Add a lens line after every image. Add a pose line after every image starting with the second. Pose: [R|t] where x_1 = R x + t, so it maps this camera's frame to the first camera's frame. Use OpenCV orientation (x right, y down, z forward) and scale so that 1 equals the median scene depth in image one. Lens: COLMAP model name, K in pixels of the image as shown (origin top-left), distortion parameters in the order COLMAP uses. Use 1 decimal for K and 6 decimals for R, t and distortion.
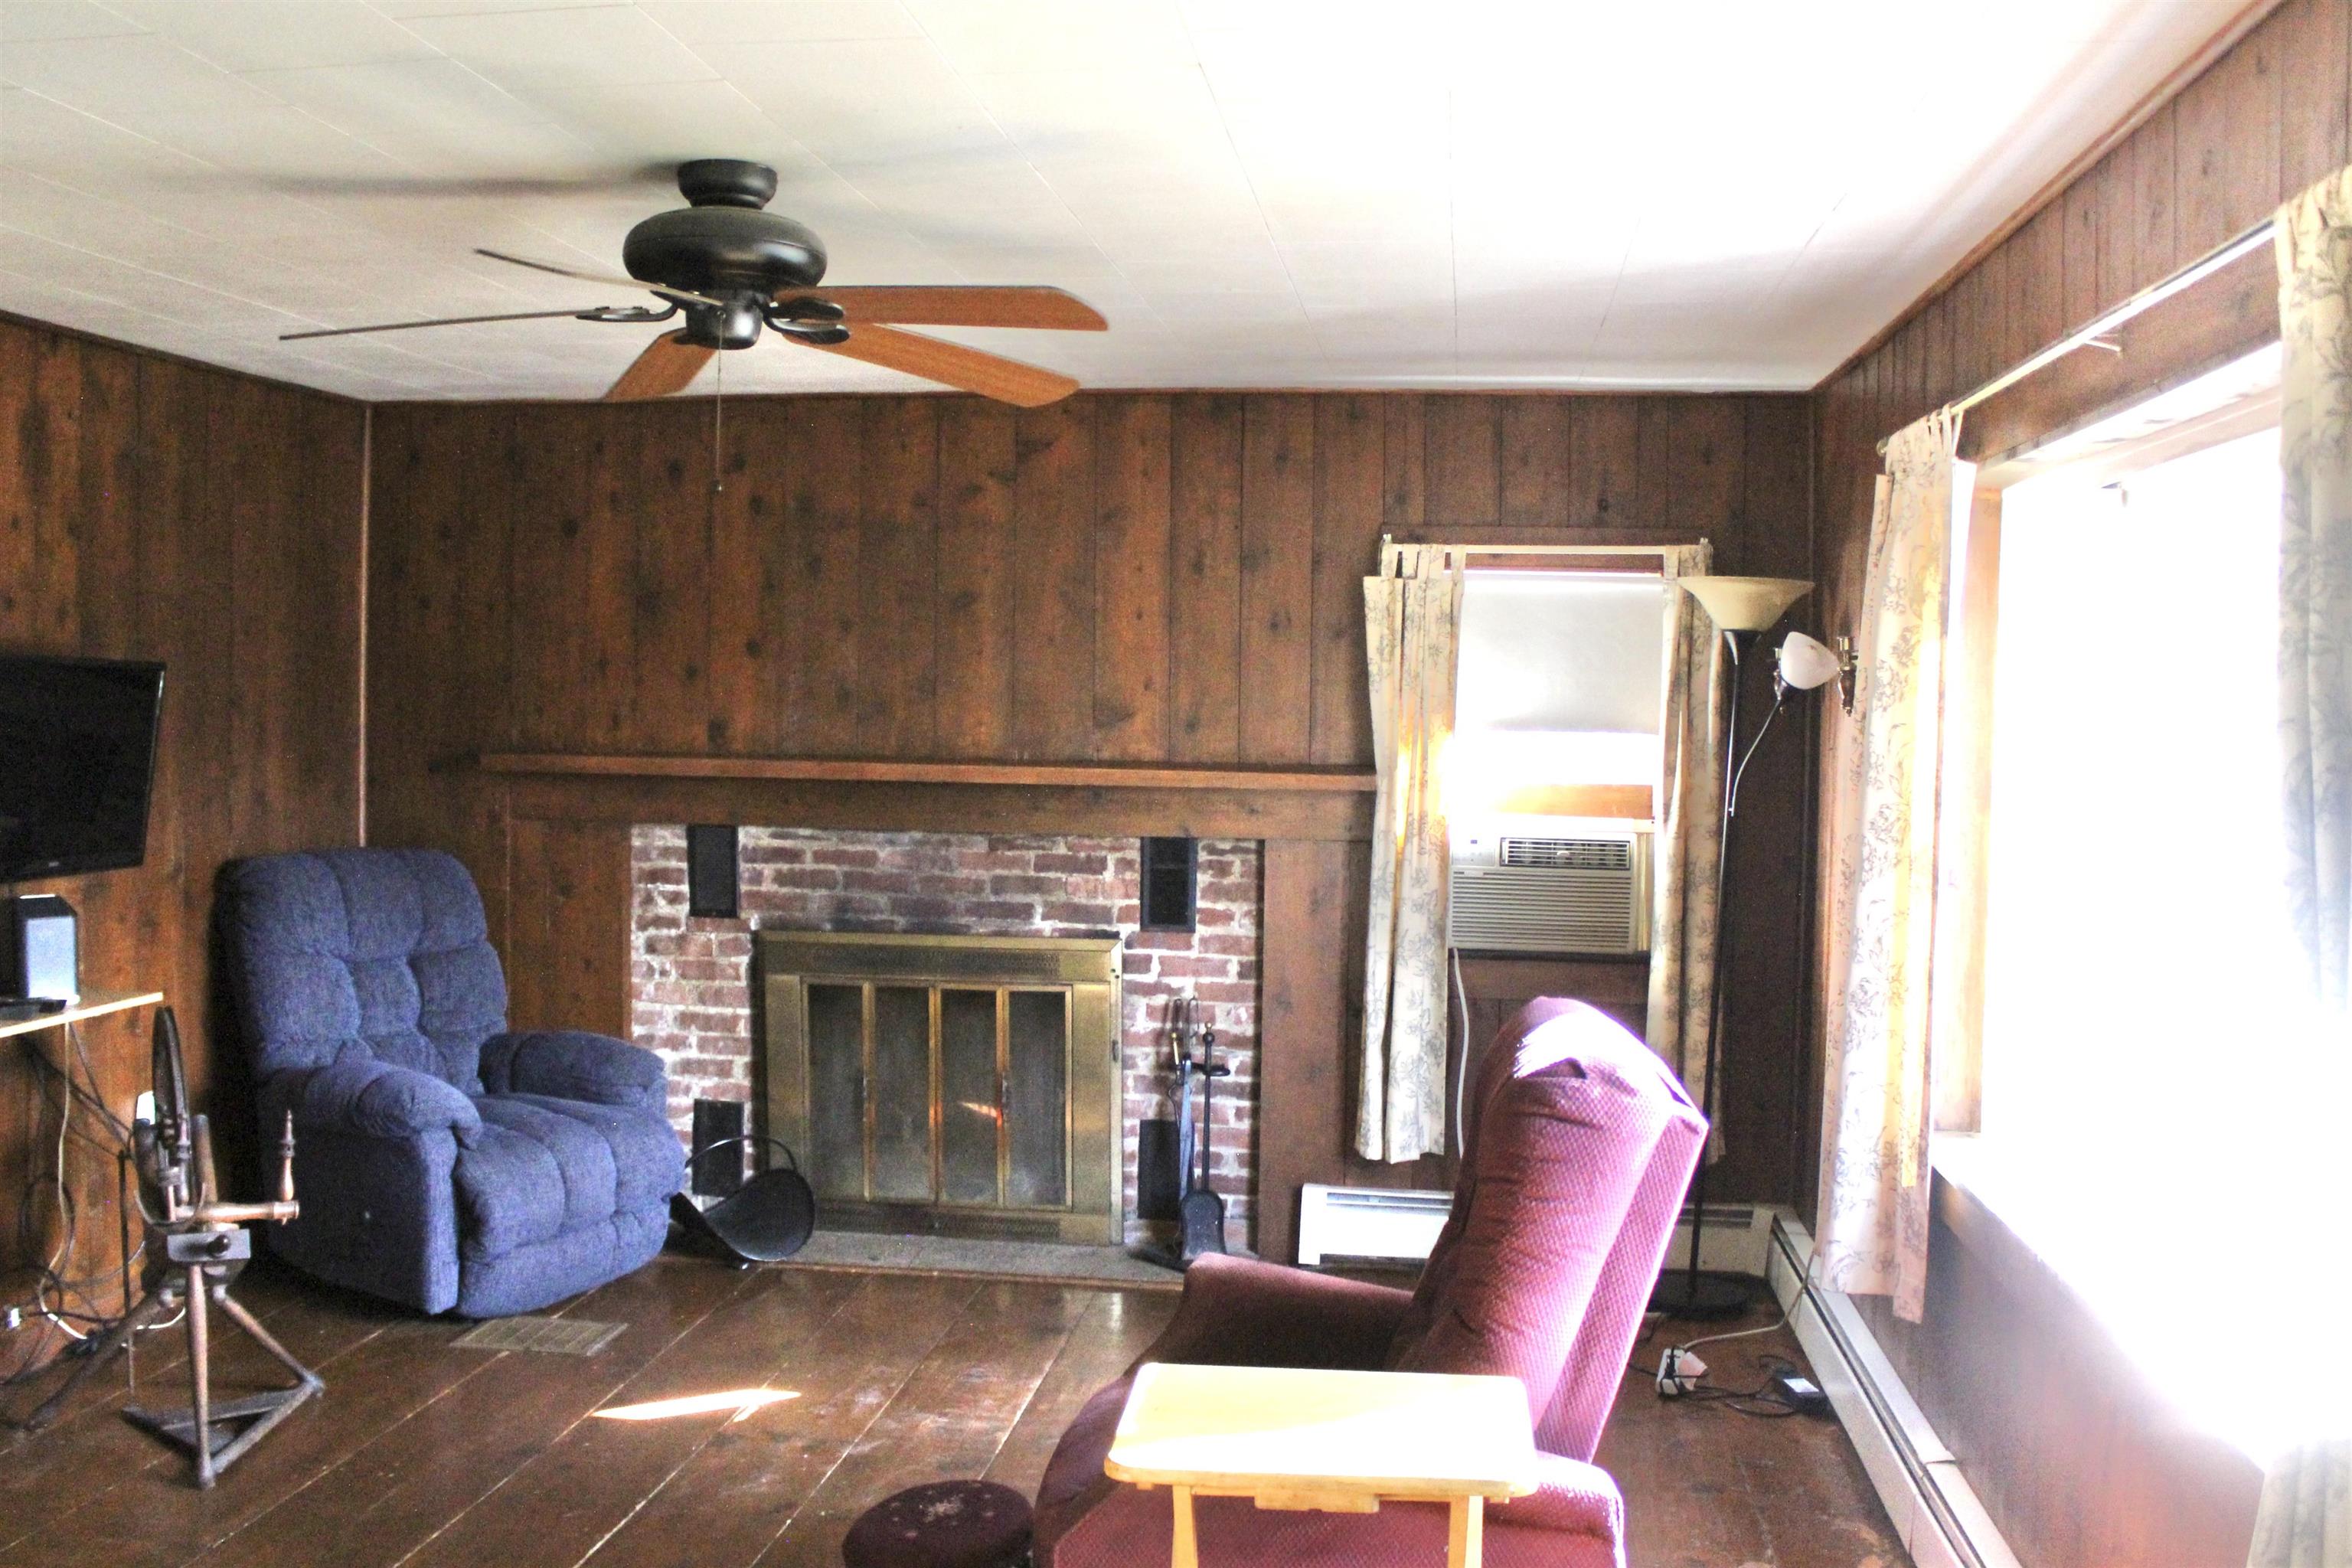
lens RADIAL K [[2169.1, 0, 1147.7], [0, 2169.1, 791.3], [0, 0, 1]] dist [-0.176005, 0.177465]
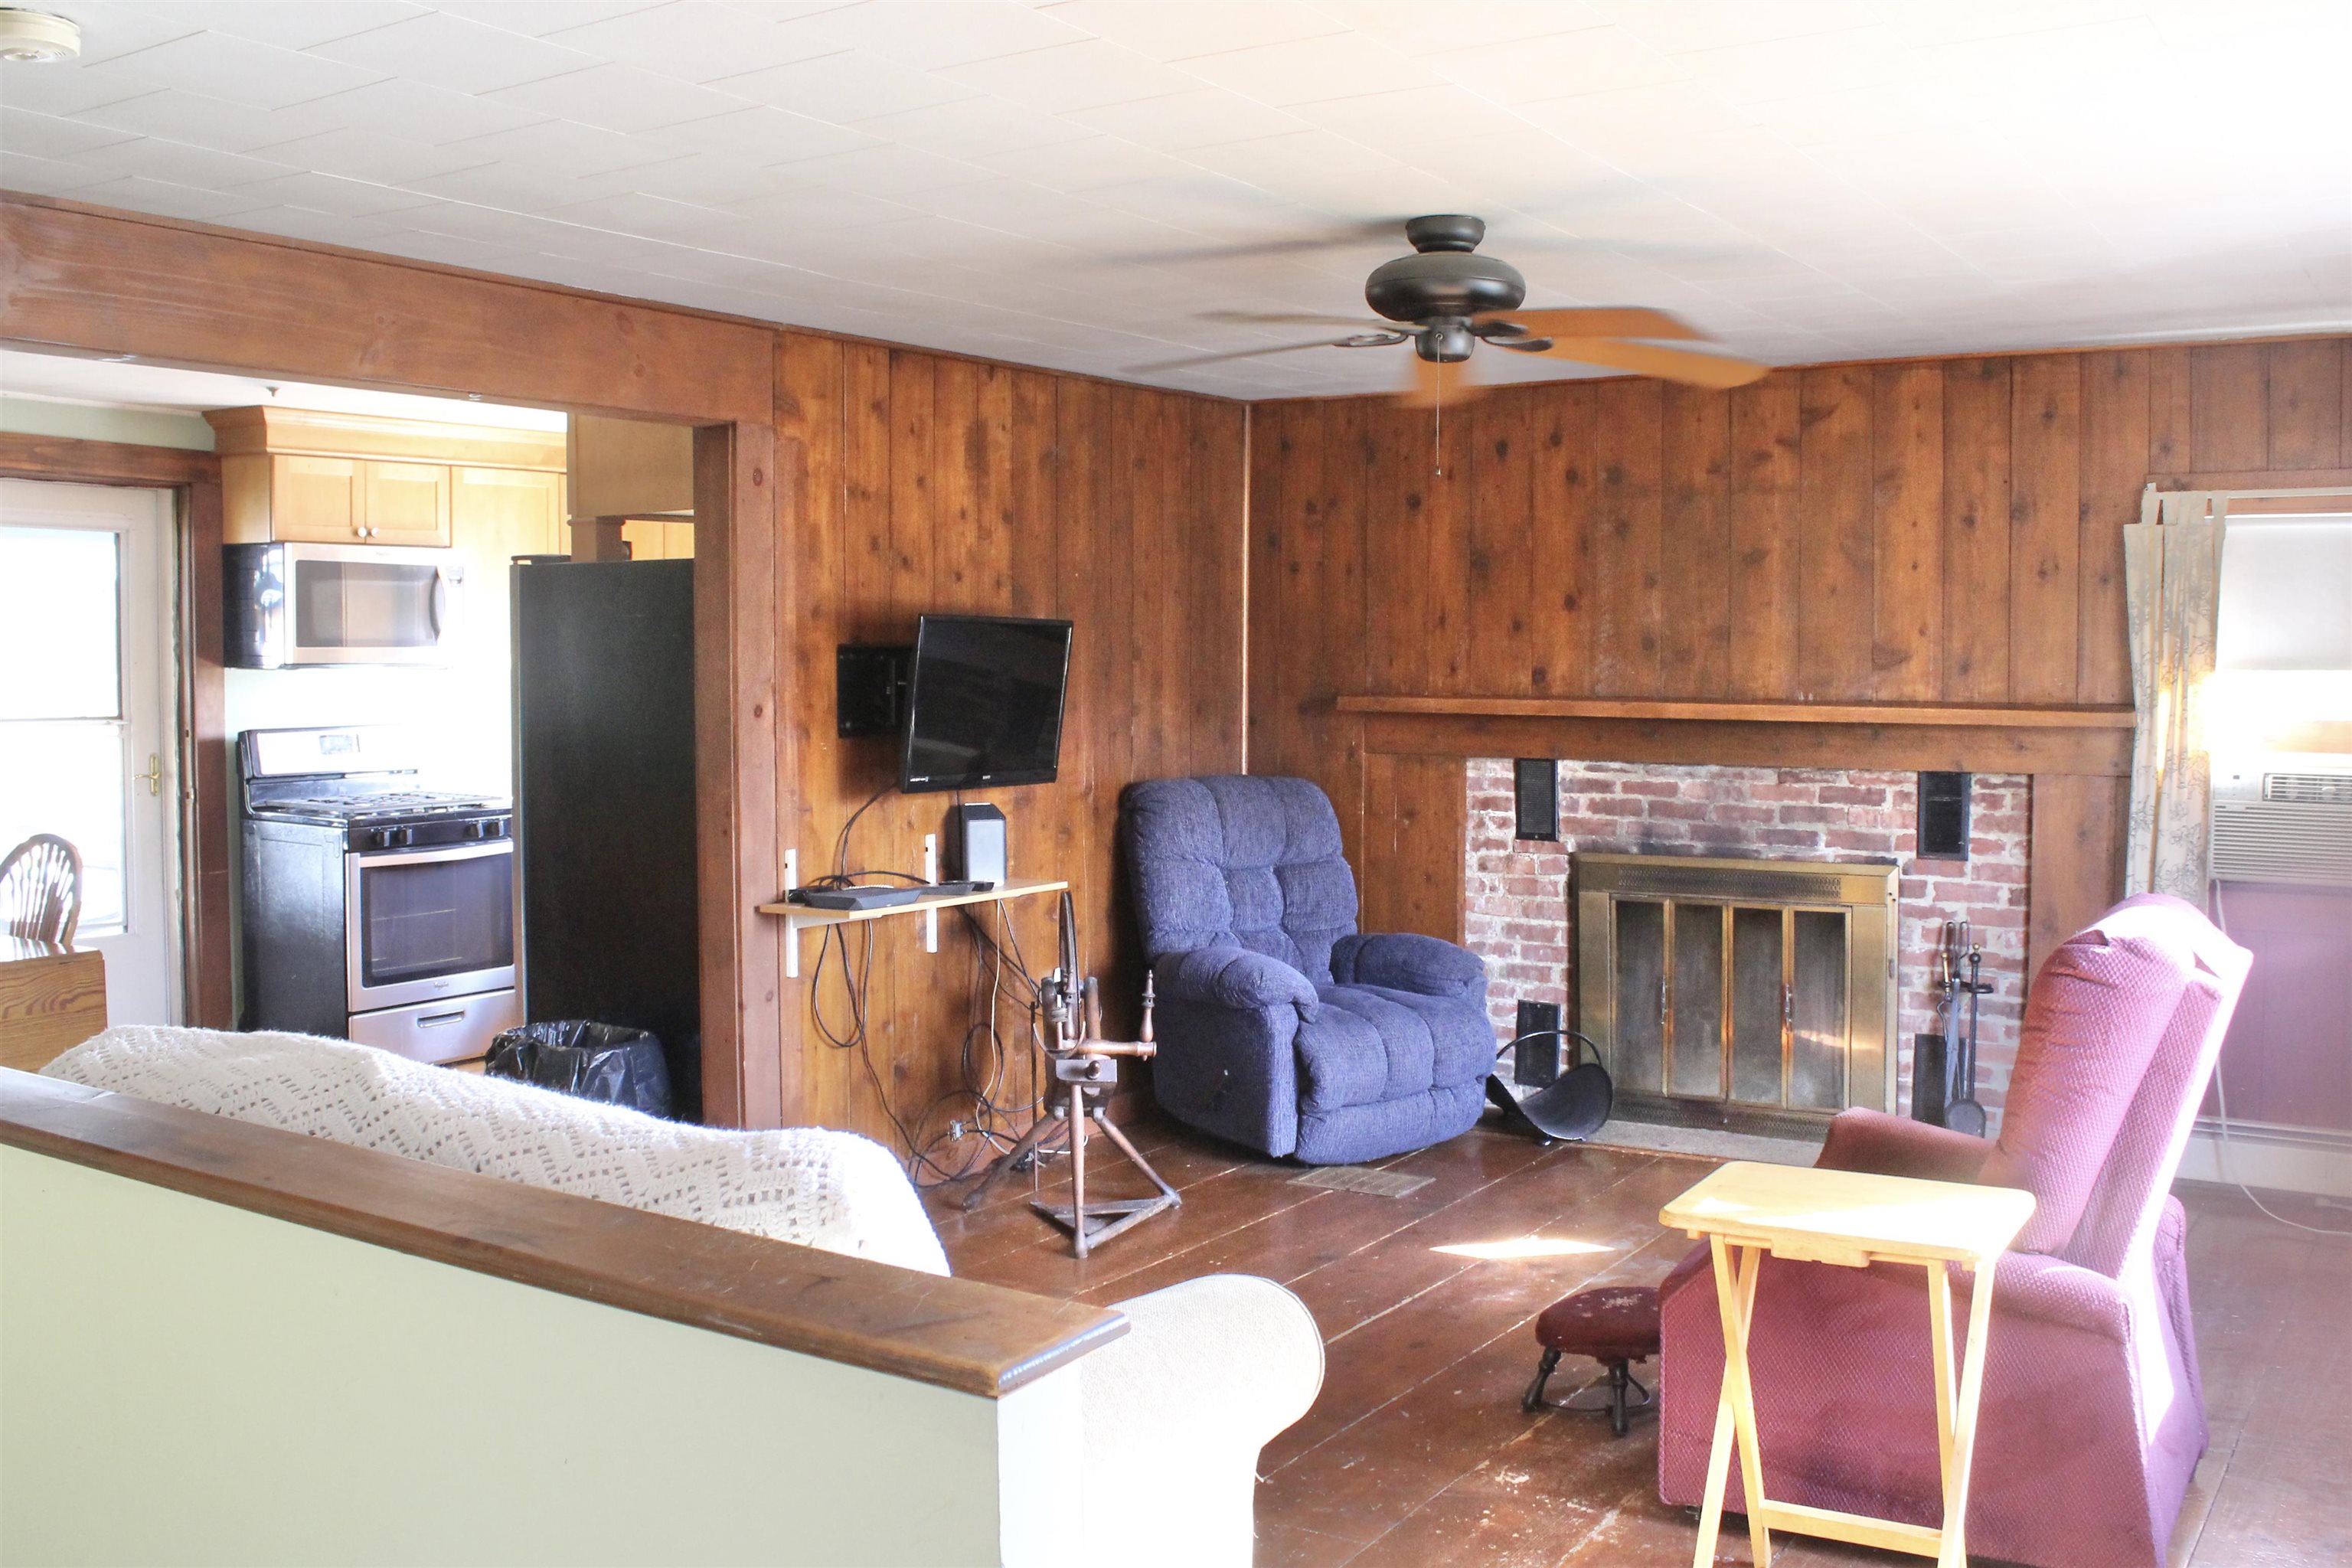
lens RADIAL K [[2169.1, 0, 1147.7], [0, 2169.1, 791.3], [0, 0, 1]] dist [-0.176005, 0.177465]
pose [[0.905913, 0.011492, -0.423308, 0.098273], [-0.004478, 0.999836, 0.017561, 0.014060], [0.423440, -0.014013, 0.905816, -0.124212]]
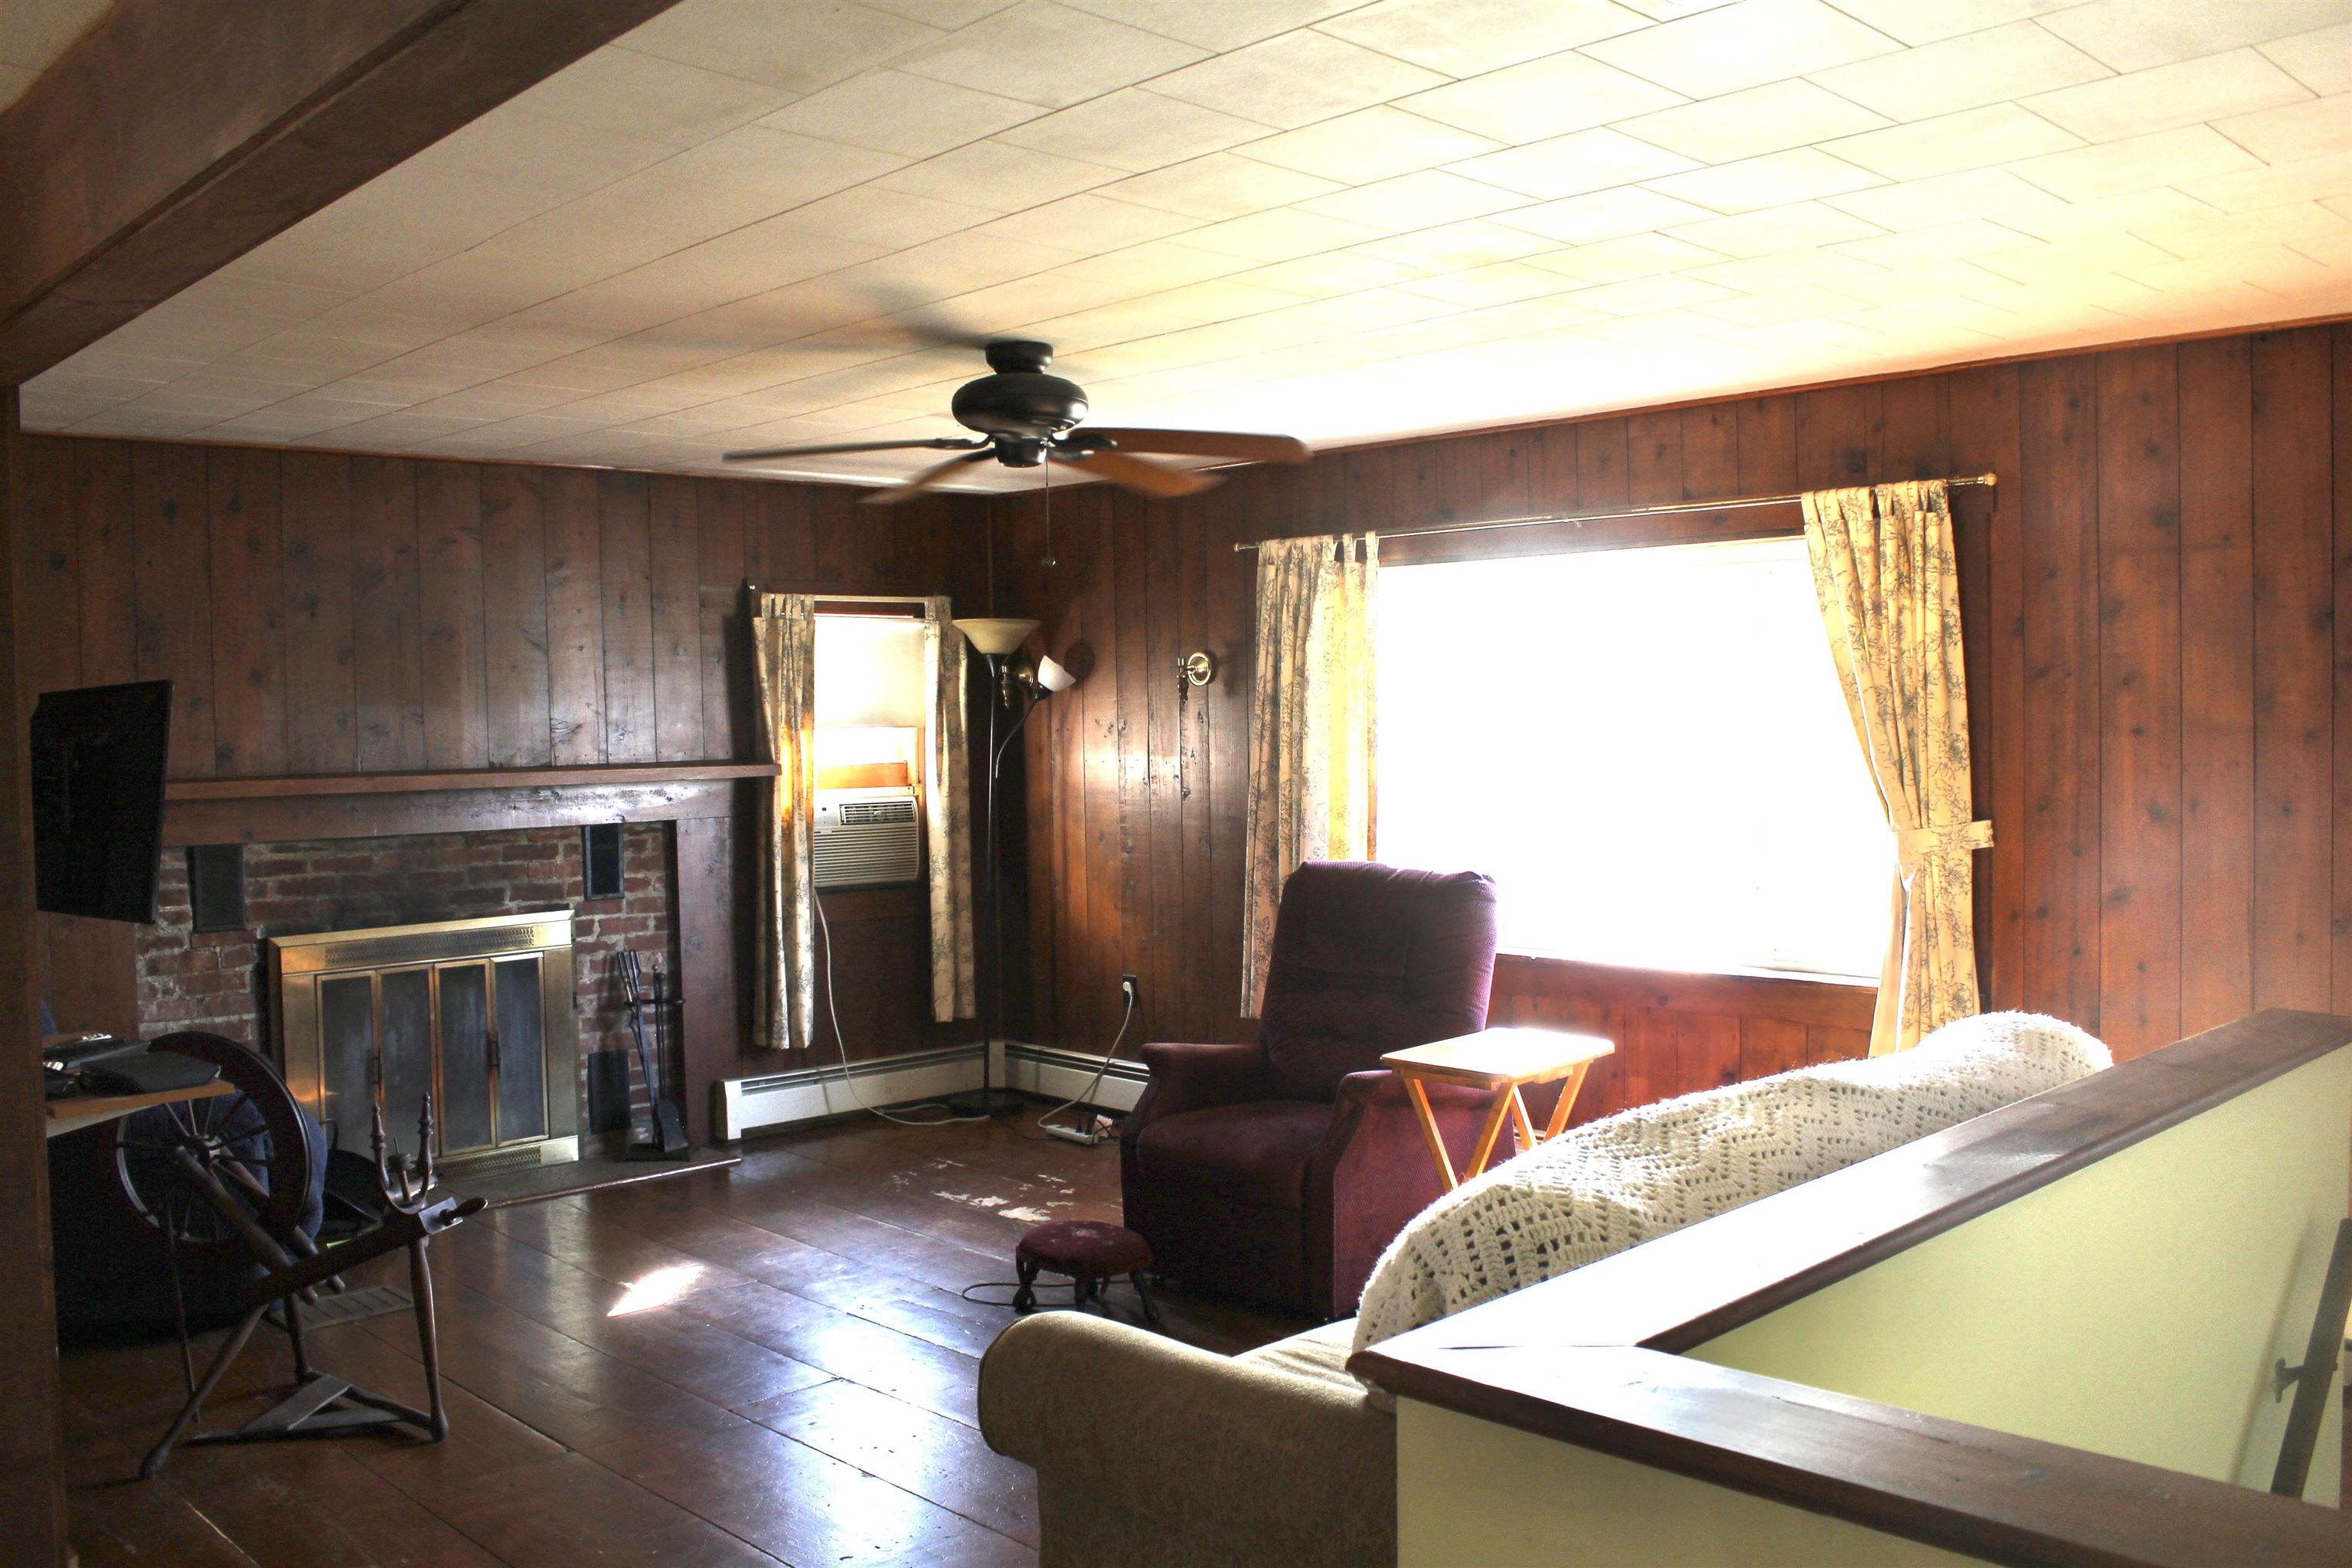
lens RADIAL K [[1977.9, 0, 1159.1], [0, 1977.9, 790.0], [0, 0, 1]] dist [-0.165535, 0.157082]
pose [[0.613838, -0.056000, 0.787443, -0.681302], [0.063078, 0.997771, 0.021786, -0.002834], [-0.786908, 0.036297, 0.616002, 0.050799]]
